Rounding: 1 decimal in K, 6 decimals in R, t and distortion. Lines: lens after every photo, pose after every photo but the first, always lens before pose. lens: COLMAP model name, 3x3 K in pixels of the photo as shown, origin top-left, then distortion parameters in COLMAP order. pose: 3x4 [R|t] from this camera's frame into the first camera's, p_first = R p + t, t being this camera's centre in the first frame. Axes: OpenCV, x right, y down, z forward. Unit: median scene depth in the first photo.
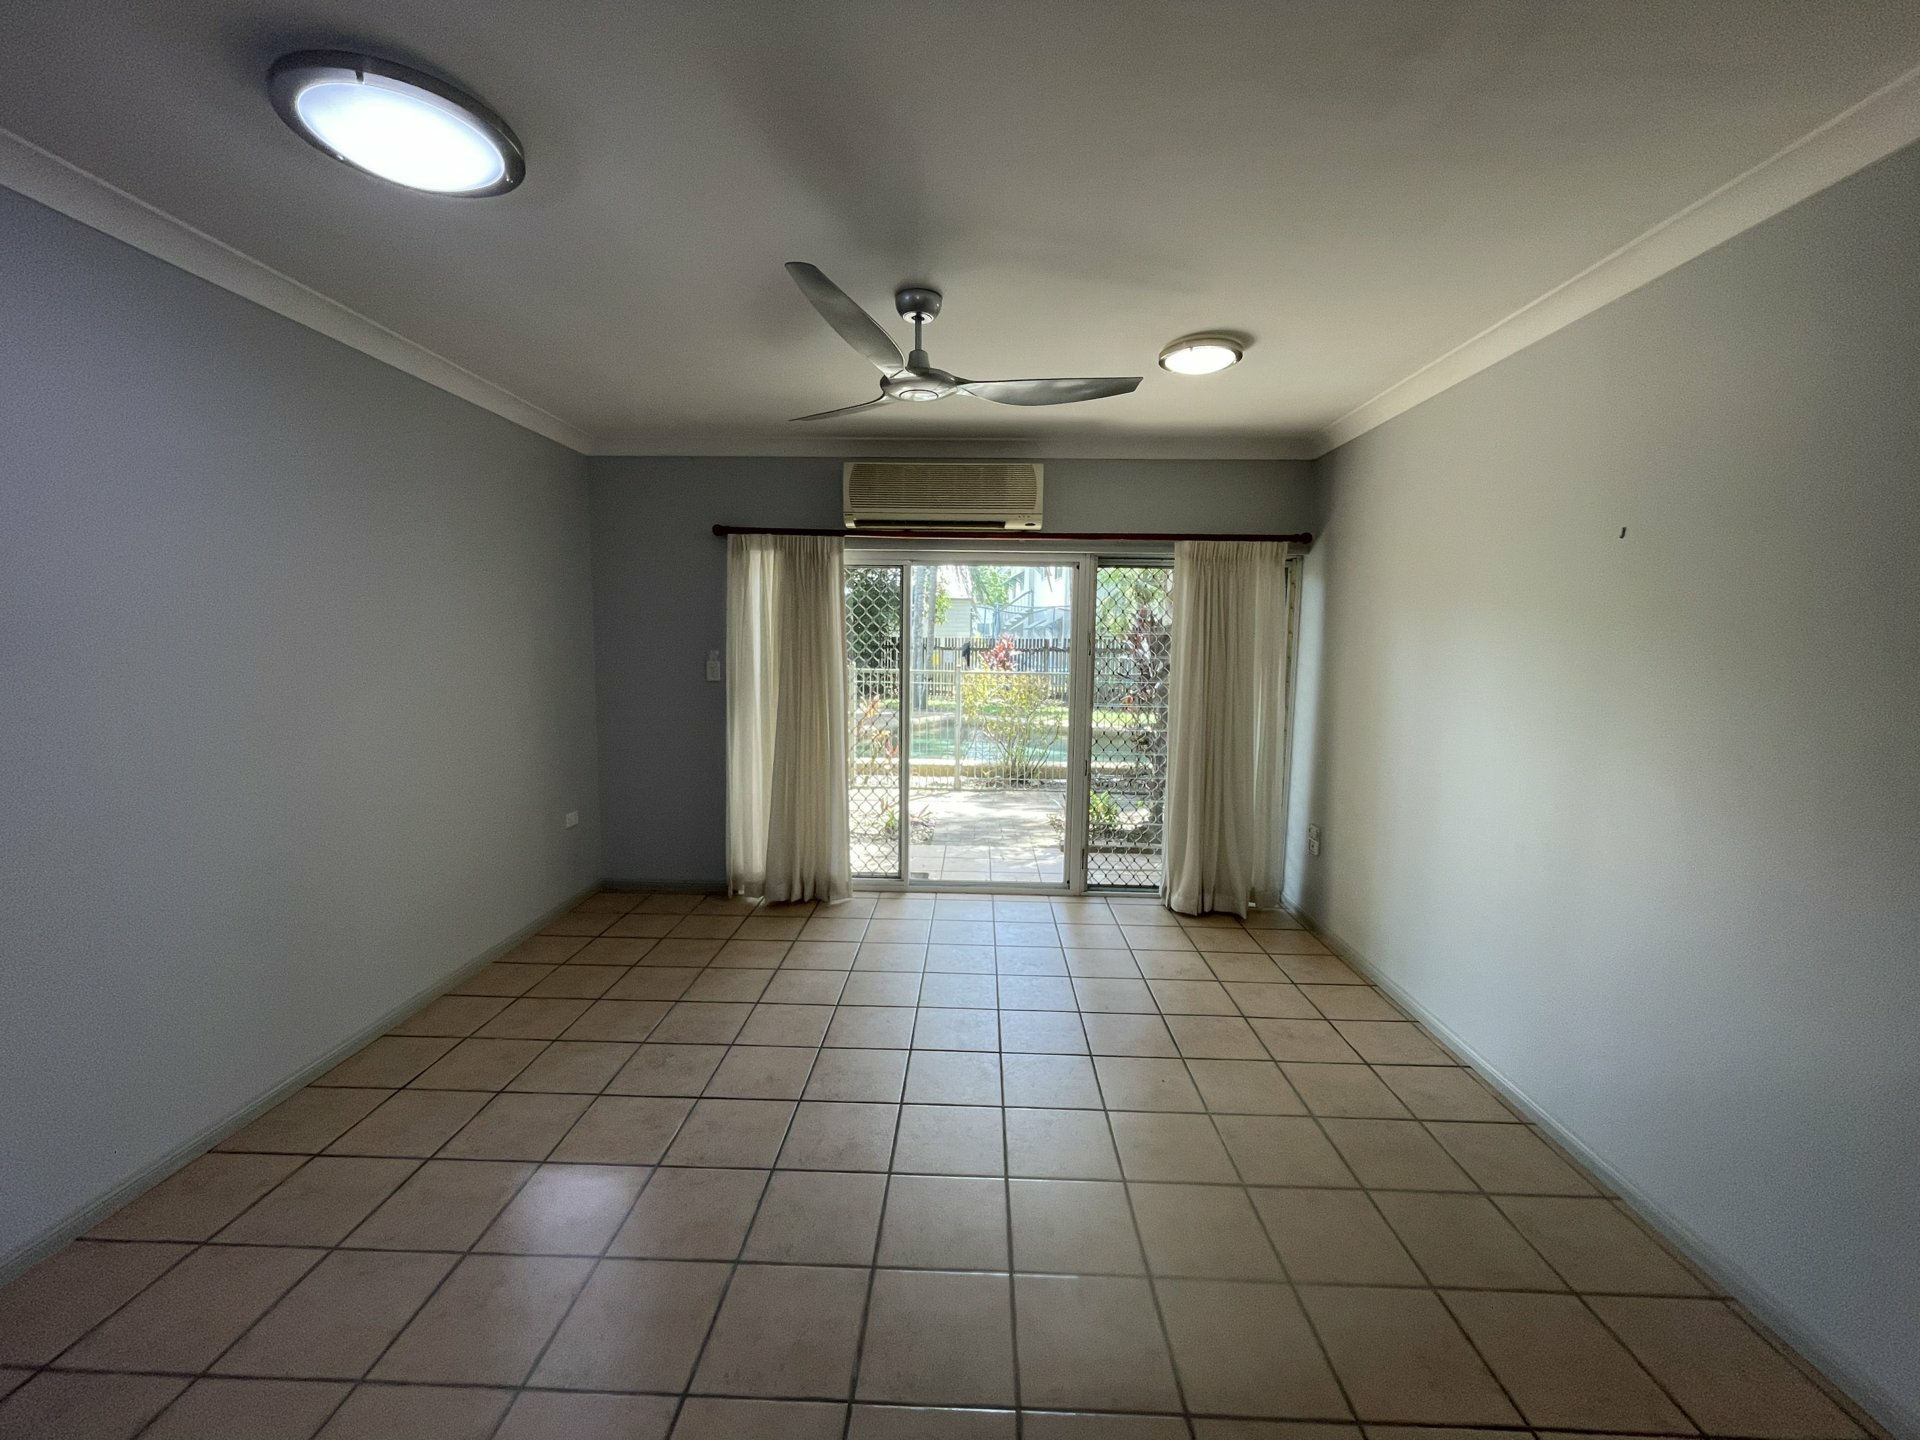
lens RADIAL K [[780.1, 0, 960.0], [0, 780.1, 720.0], [0, 0, 1]] dist [0.002124, 0.000113]
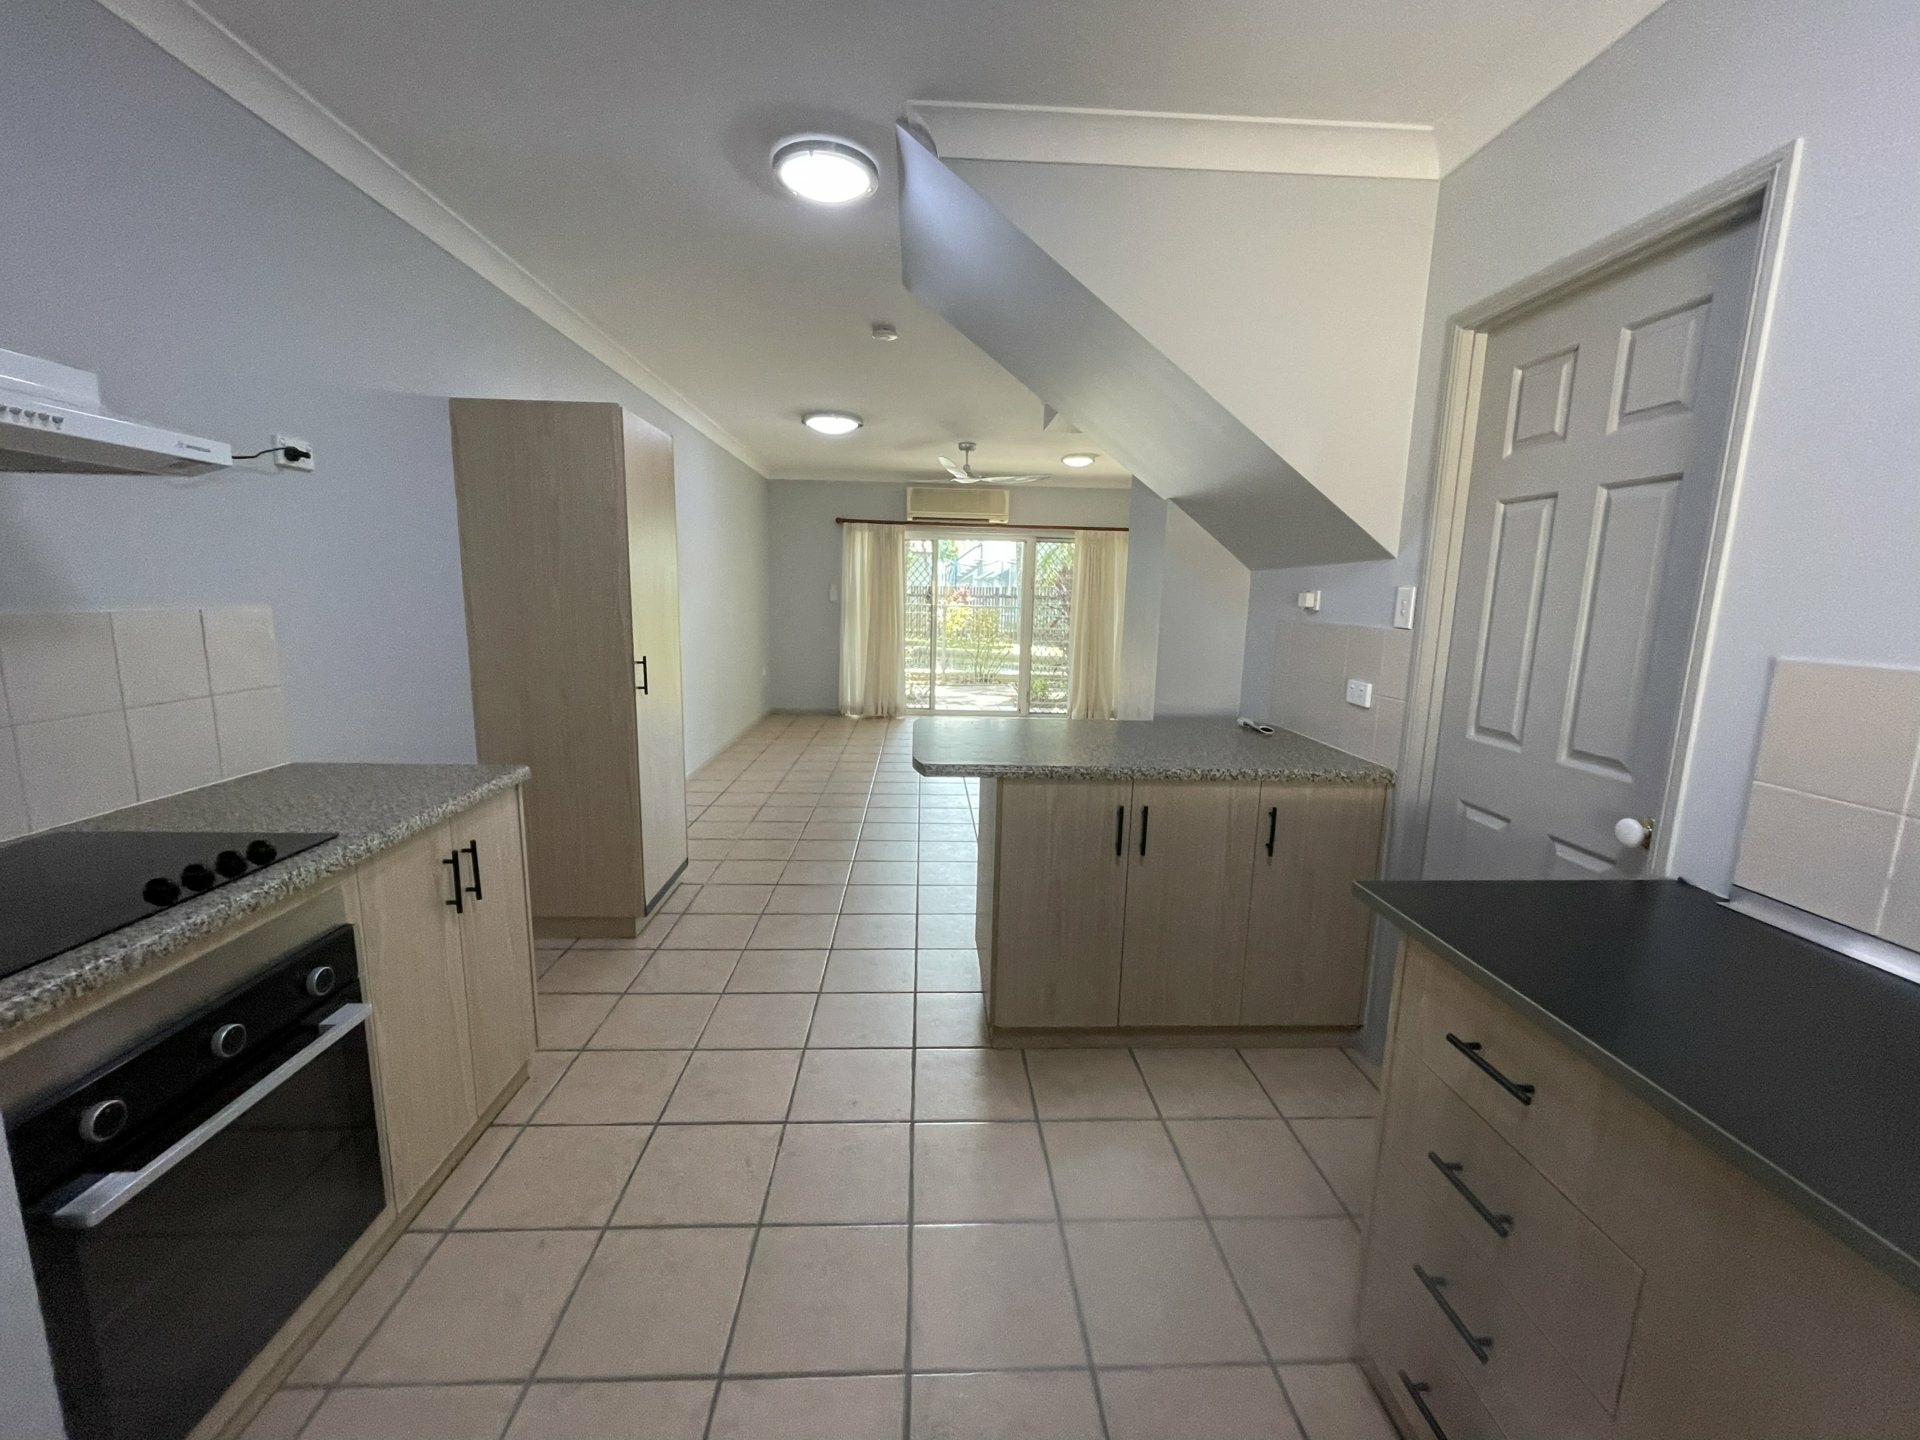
lens RADIAL K [[780.1, 0, 960.0], [0, 780.1, 720.0], [0, 0, 1]] dist [0.002124, 0.000113]
pose [[0.997413, -0.002325, 0.071841, -0.149508], [-0.002059, 0.998142, 0.060890, 0.123220], [-0.071849, -0.060880, 0.995556, -0.925804]]
